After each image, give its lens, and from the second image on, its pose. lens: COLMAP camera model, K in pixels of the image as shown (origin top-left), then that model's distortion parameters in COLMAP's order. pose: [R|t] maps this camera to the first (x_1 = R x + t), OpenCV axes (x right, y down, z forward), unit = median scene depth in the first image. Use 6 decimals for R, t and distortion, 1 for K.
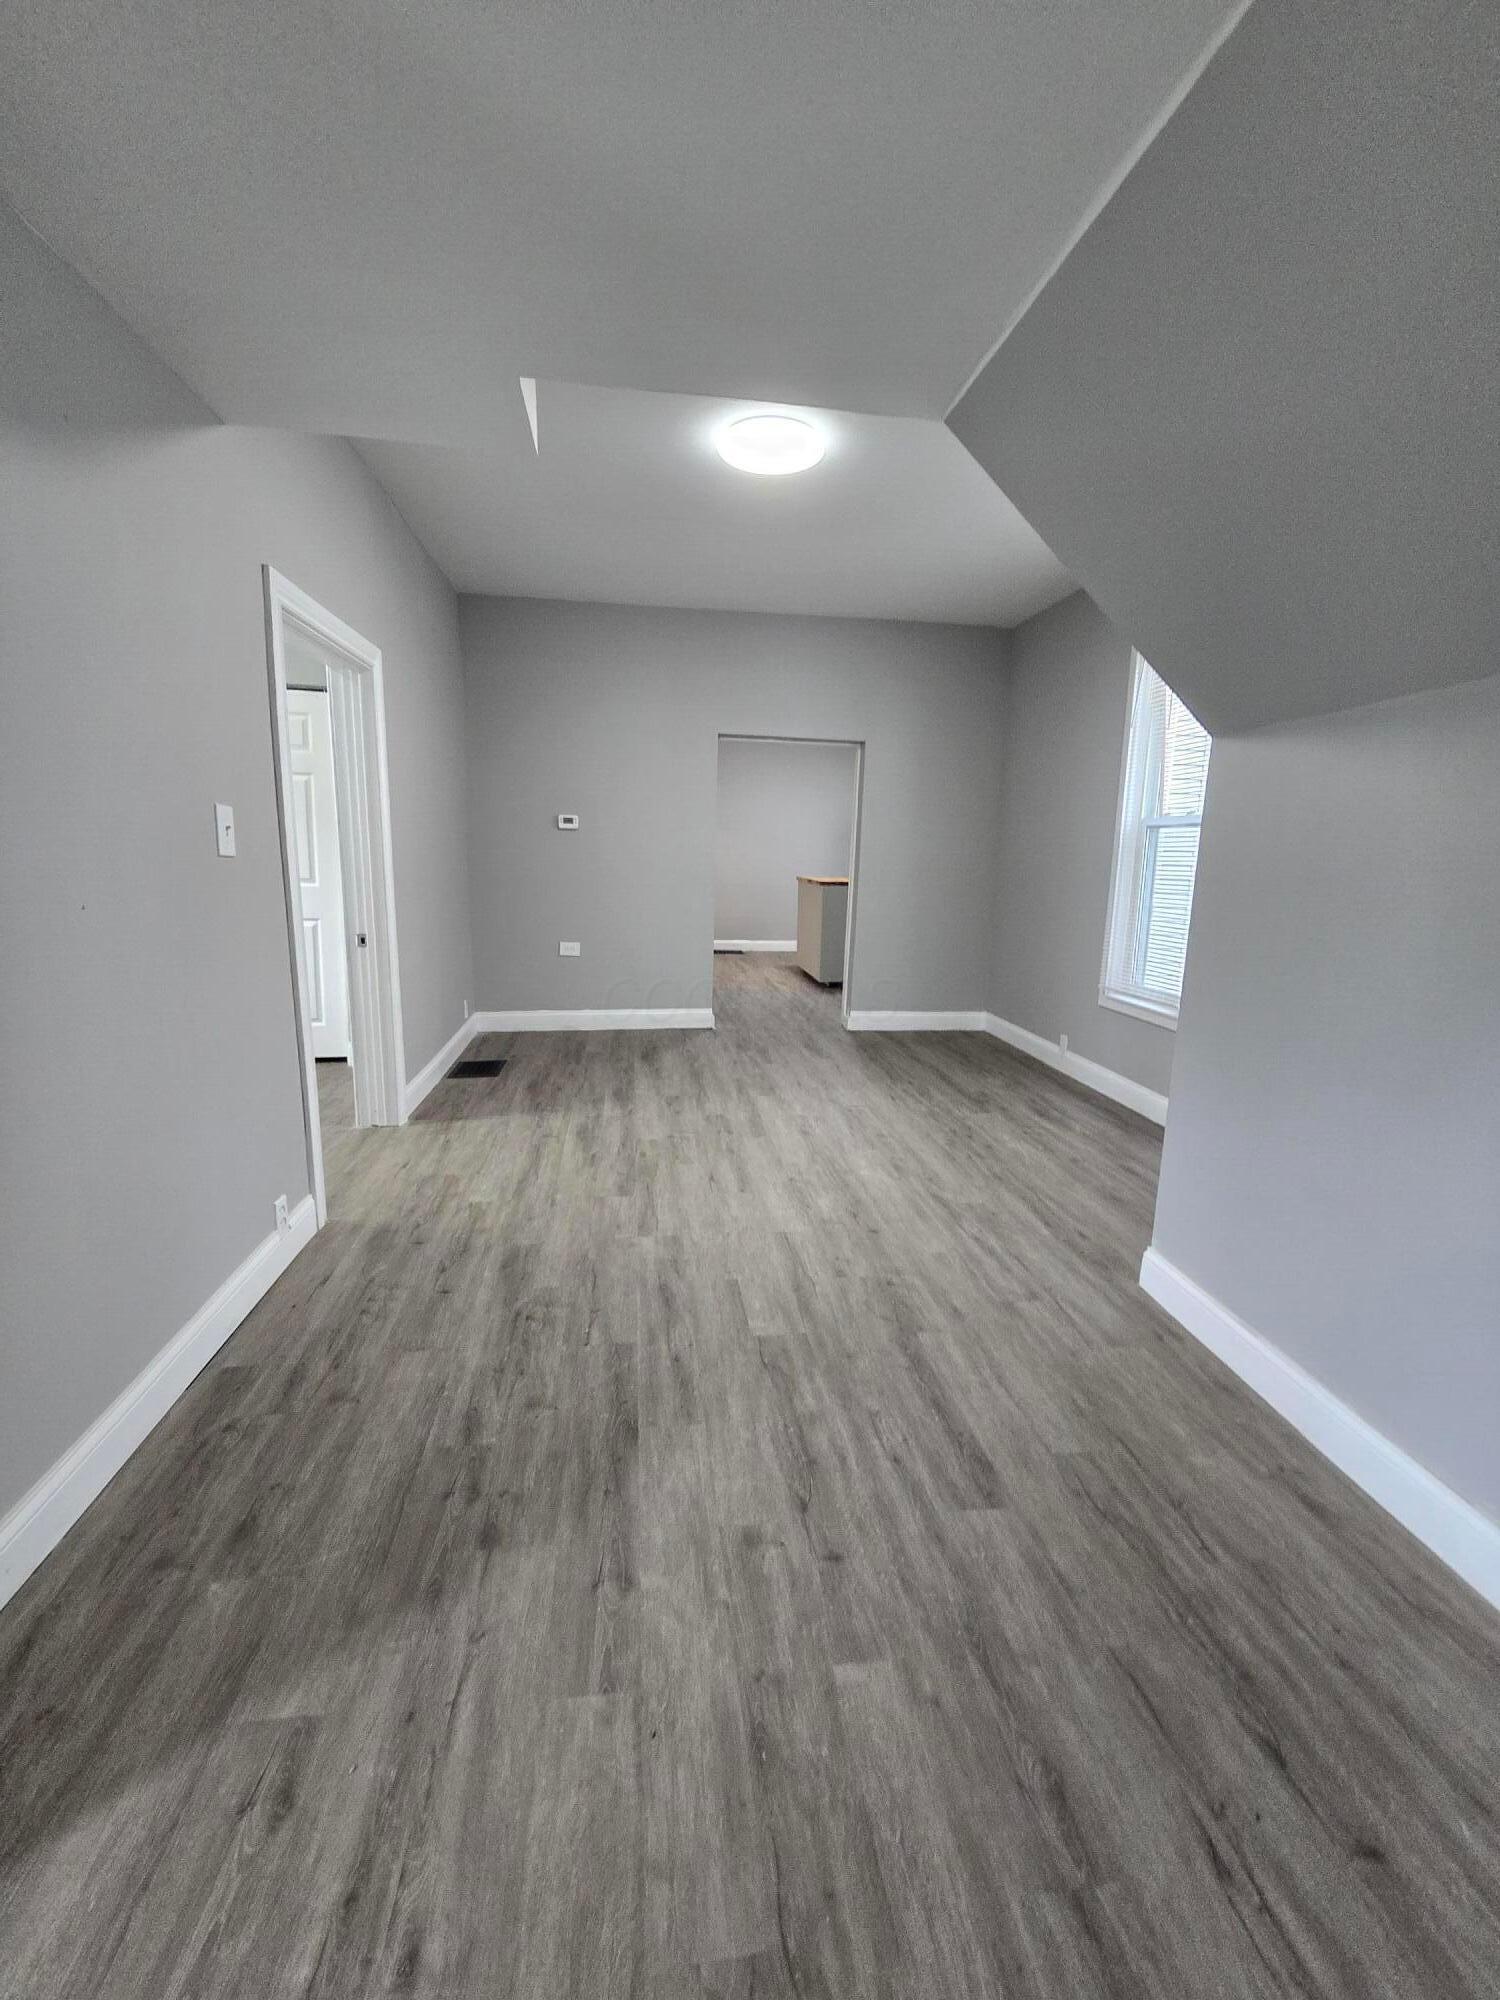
lens RADIAL K [[820.0, 0, 737.8], [0, 820.0, 995.2], [0, 0, 1]] dist [-0.007850, 0.000792]
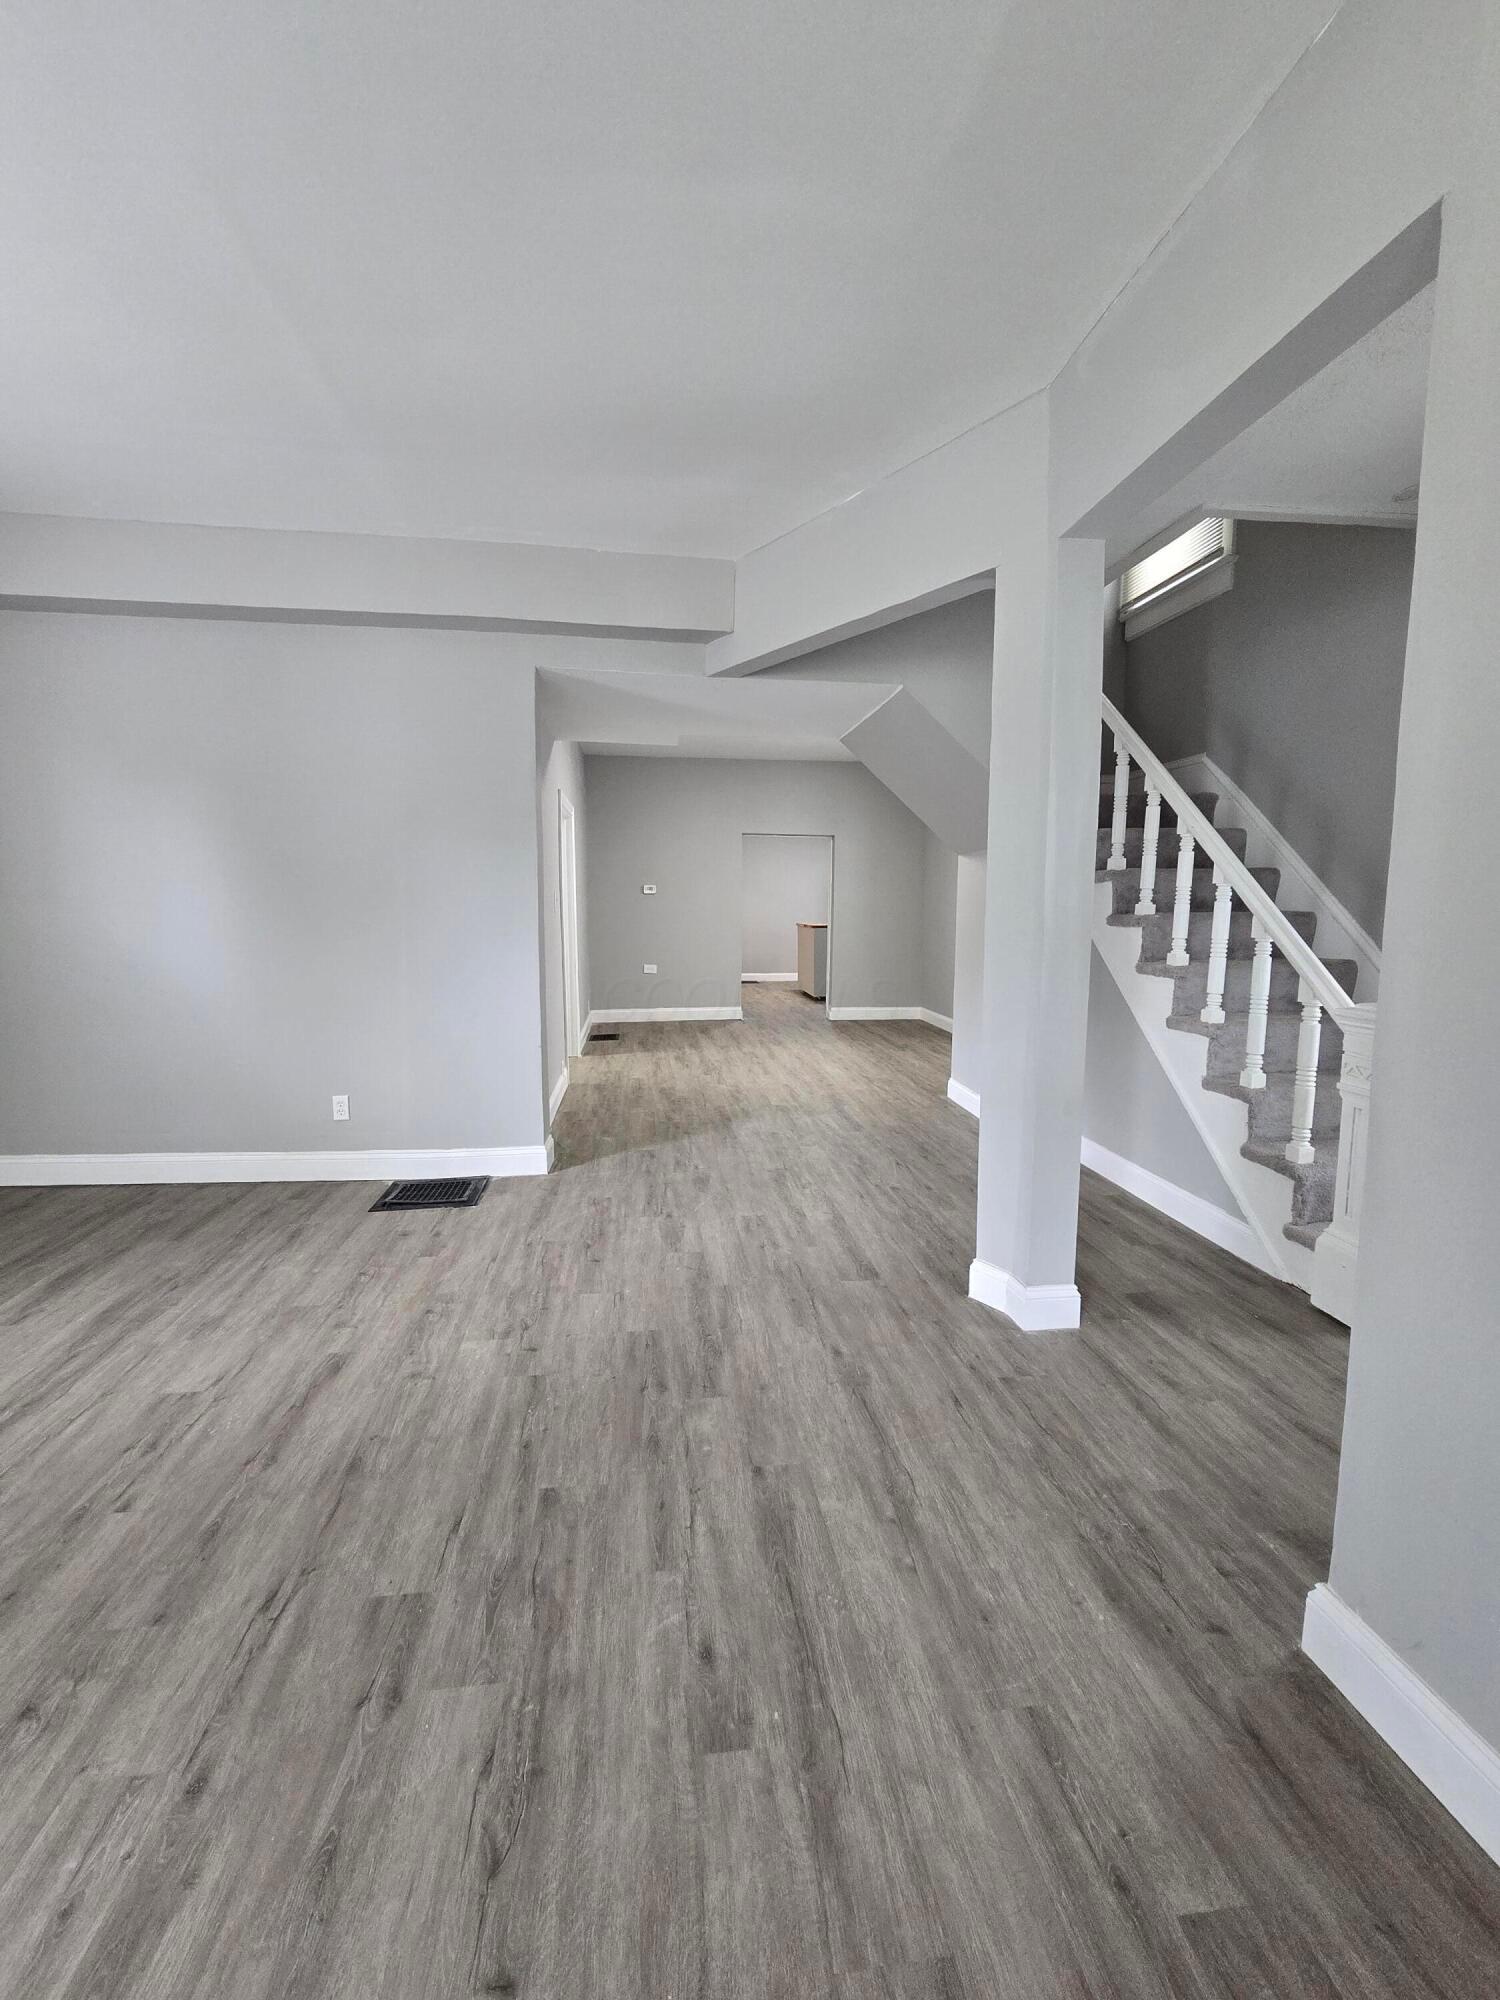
lens RADIAL K [[820.0, 0, 739.6], [0, 820.0, 1000.4], [0, 0, 1]] dist [-0.007850, 0.000792]
pose [[0.999819, -0.016675, -0.009116, -0.031252], [0.016106, 0.998110, -0.059309, 0.149734], [0.010088, 0.059152, 0.998198, -0.846450]]
